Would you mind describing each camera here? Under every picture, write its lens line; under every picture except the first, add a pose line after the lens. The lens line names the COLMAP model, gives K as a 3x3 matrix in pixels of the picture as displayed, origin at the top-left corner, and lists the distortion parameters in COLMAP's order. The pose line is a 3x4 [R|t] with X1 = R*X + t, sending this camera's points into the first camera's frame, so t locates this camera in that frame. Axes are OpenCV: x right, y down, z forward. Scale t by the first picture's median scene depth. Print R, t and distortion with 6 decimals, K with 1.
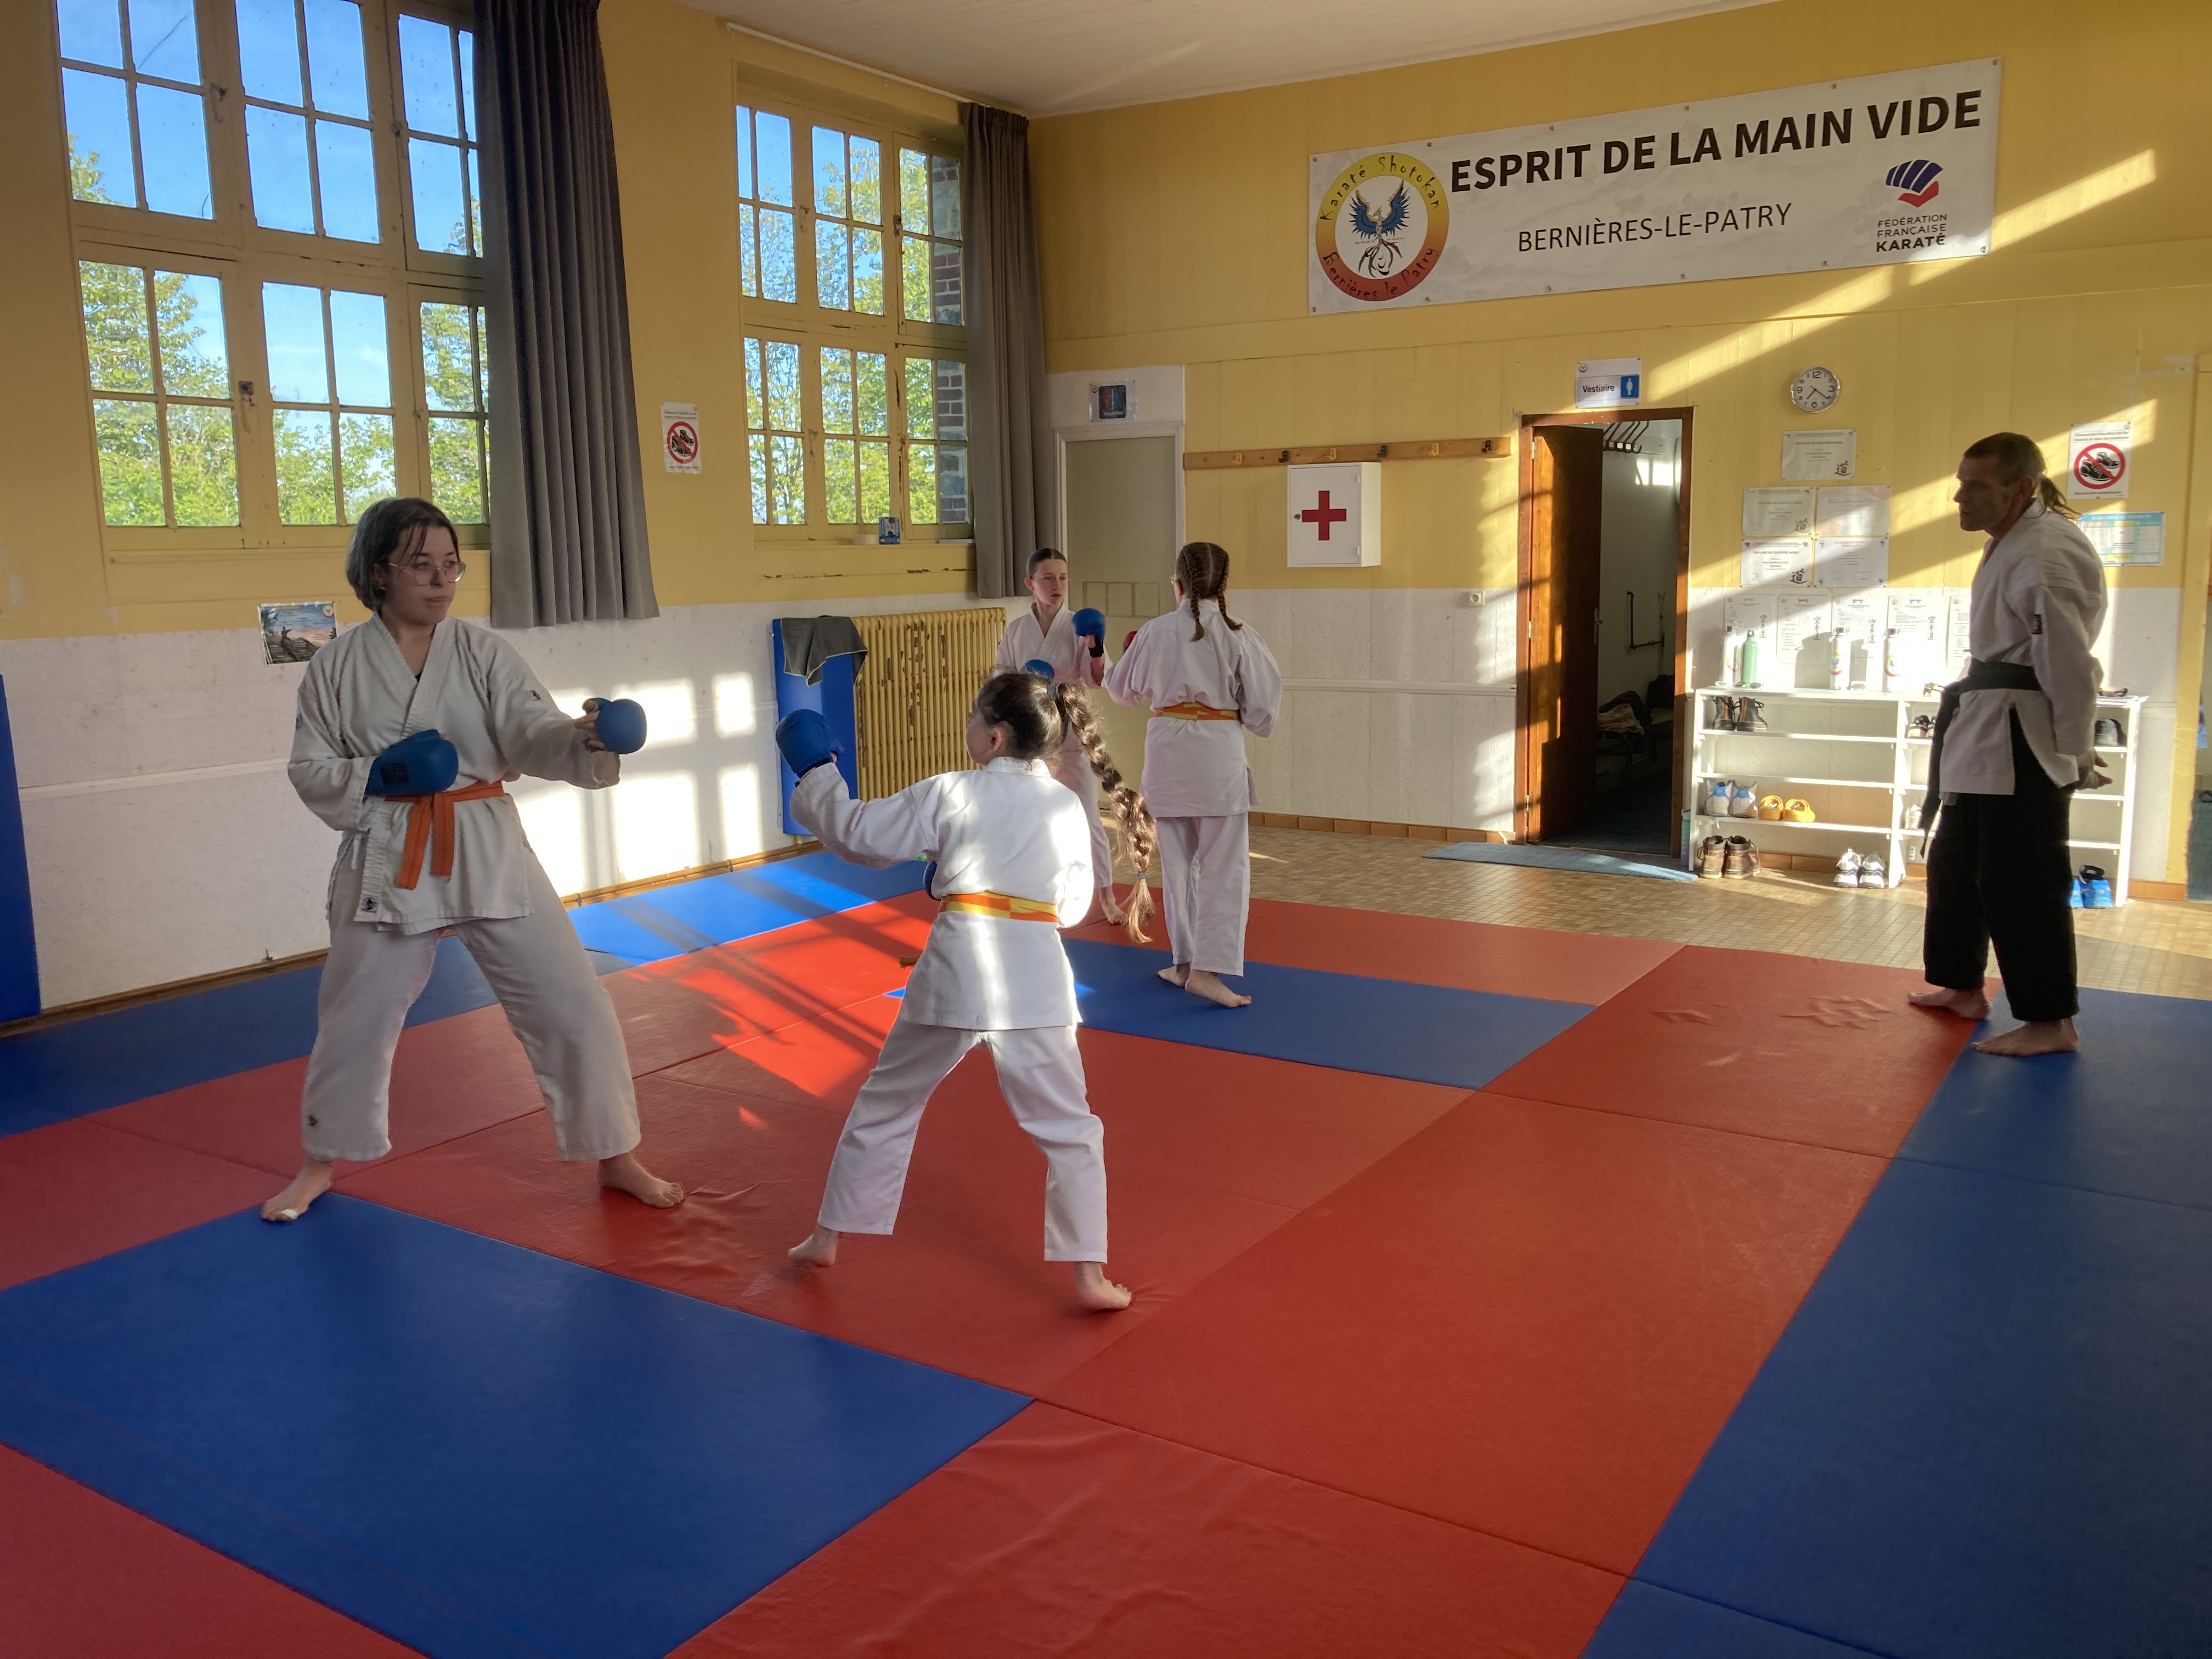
lens RADIAL K [[1905.7, 0, 1040.6], [0, 1905.7, 781.6], [0, 0, 1]] dist [-0.005522, 0.066660]
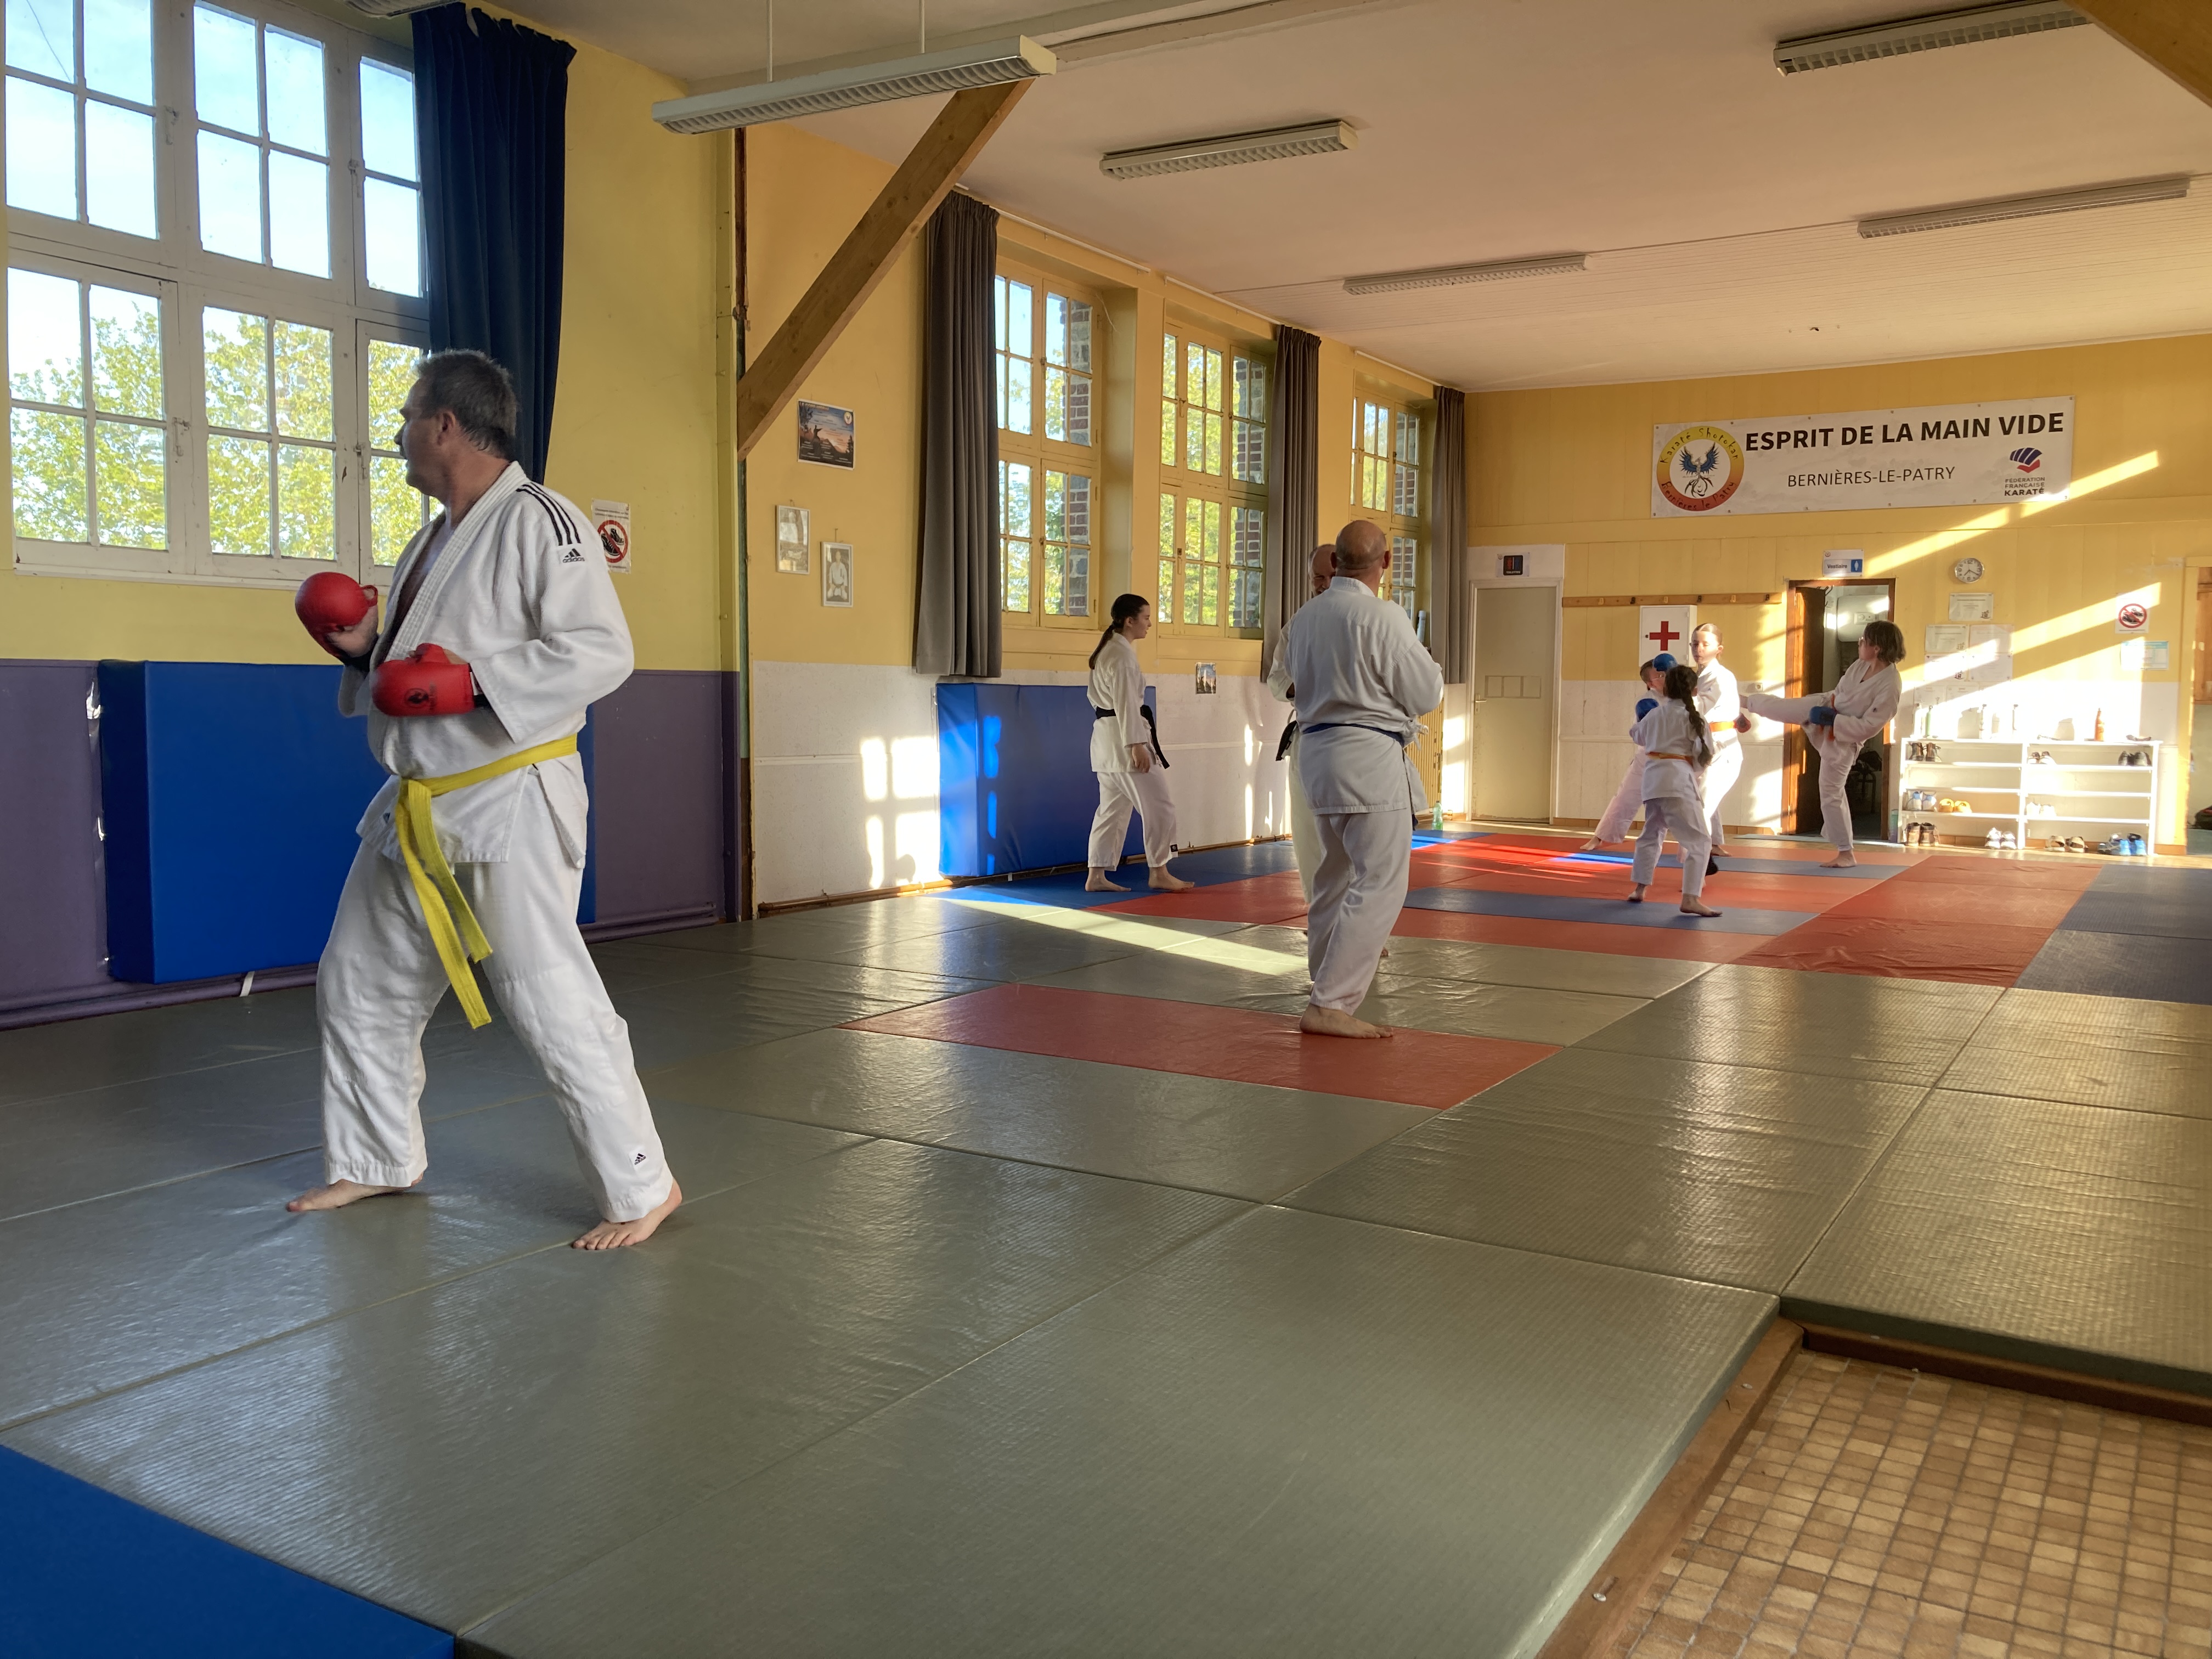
lens RADIAL K [[1890.4, 0, 1105.7], [0, 1890.4, 765.9], [0, 0, 1]] dist [0.066909, 0.012739]
pose [[0.998474, 0.025778, 0.048838, -0.464342], [-0.021569, 0.996162, -0.084834, 0.140260], [-0.050838, 0.083651, 0.995197, -0.698934]]
